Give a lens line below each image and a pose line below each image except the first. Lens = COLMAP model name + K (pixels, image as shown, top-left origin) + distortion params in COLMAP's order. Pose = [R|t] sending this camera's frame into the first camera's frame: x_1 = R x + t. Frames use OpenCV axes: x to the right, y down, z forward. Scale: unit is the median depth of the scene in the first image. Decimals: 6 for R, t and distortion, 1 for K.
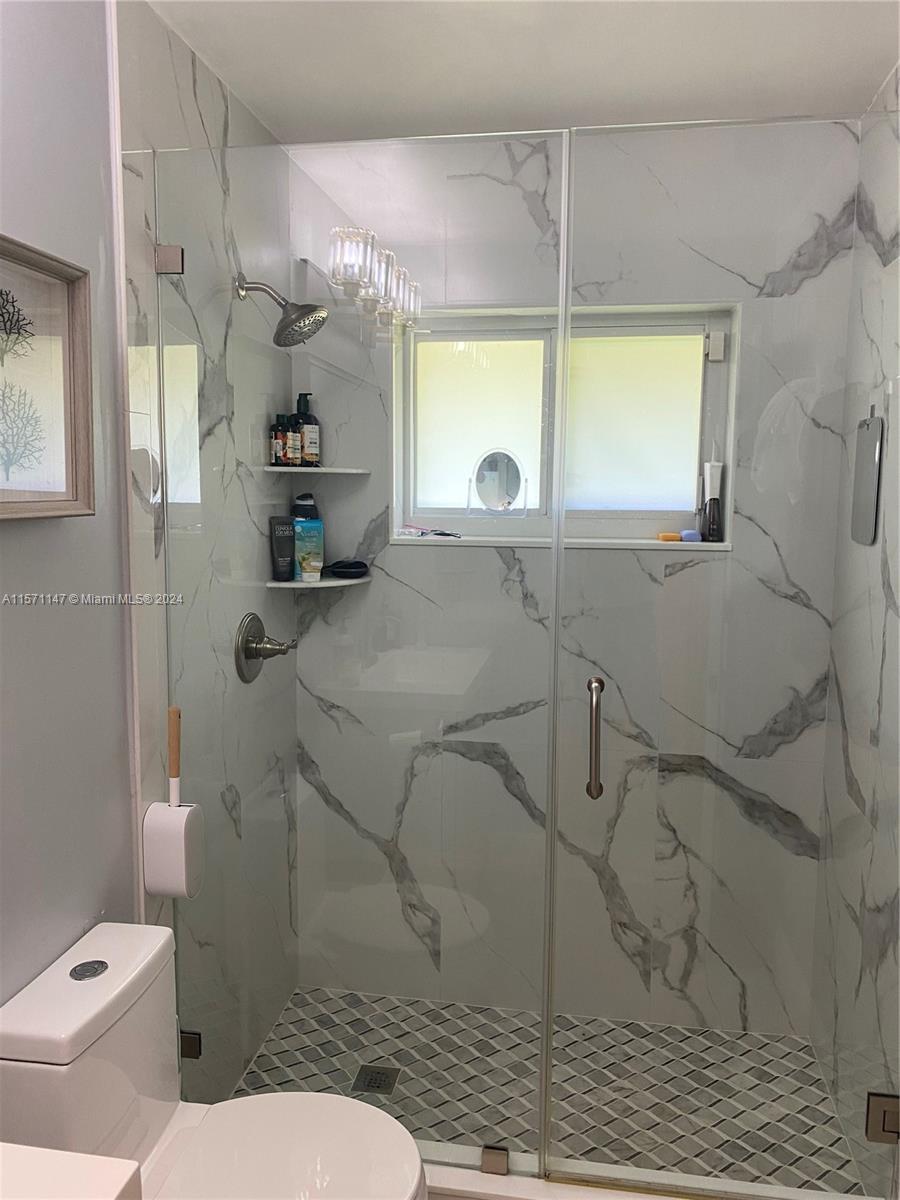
lens RADIAL K [[900.4, 0, 446.0], [0, 900.4, 601.9], [0, 0, 1]] dist [0.118792, -0.219957]
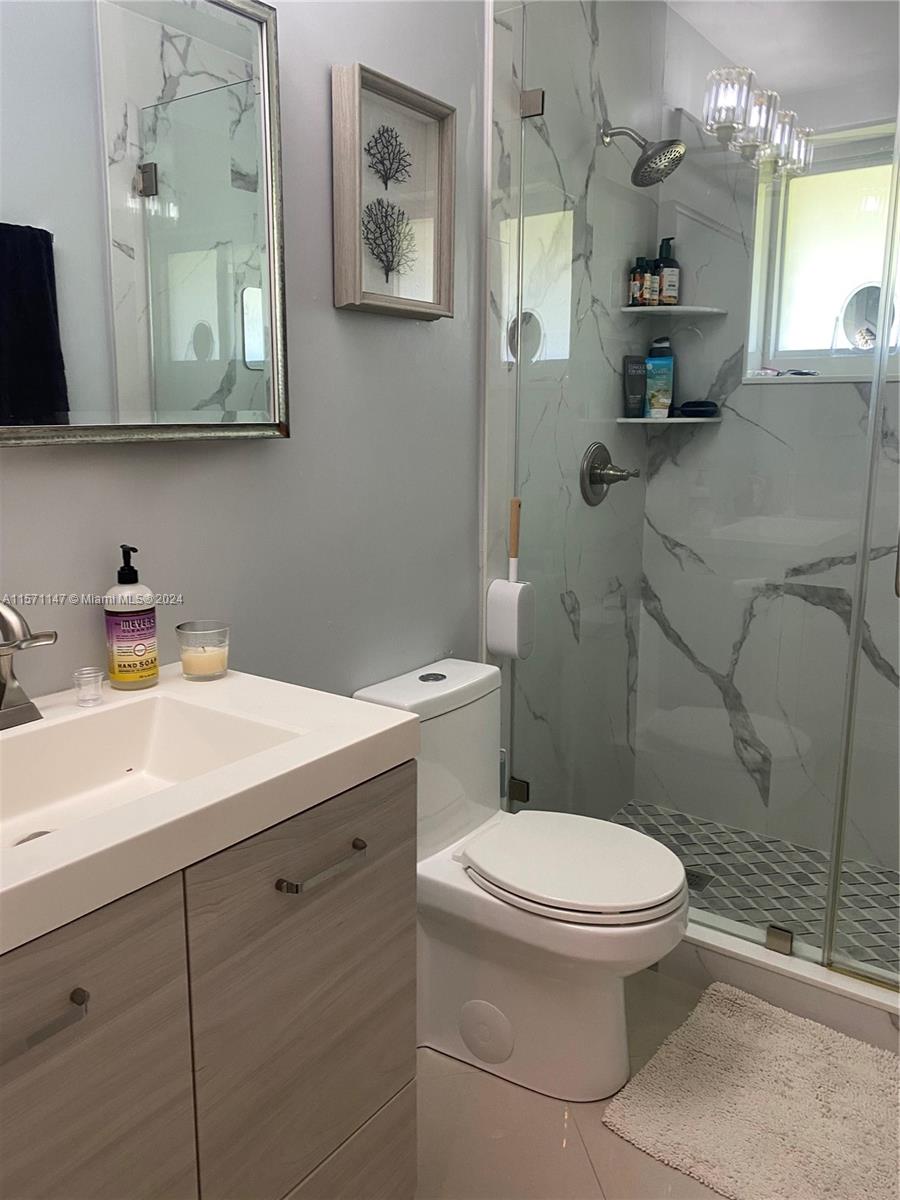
lens RADIAL K [[908.9, 0, 450.0], [0, 908.9, 600.0], [0, 0, 1]] dist [0.002297, -0.010300]
pose [[0.902740, 0.077308, -0.423183, 0.096054], [-0.044279, 0.995193, 0.087349, 0.107354], [0.427901, -0.060116, 0.901824, -0.077313]]
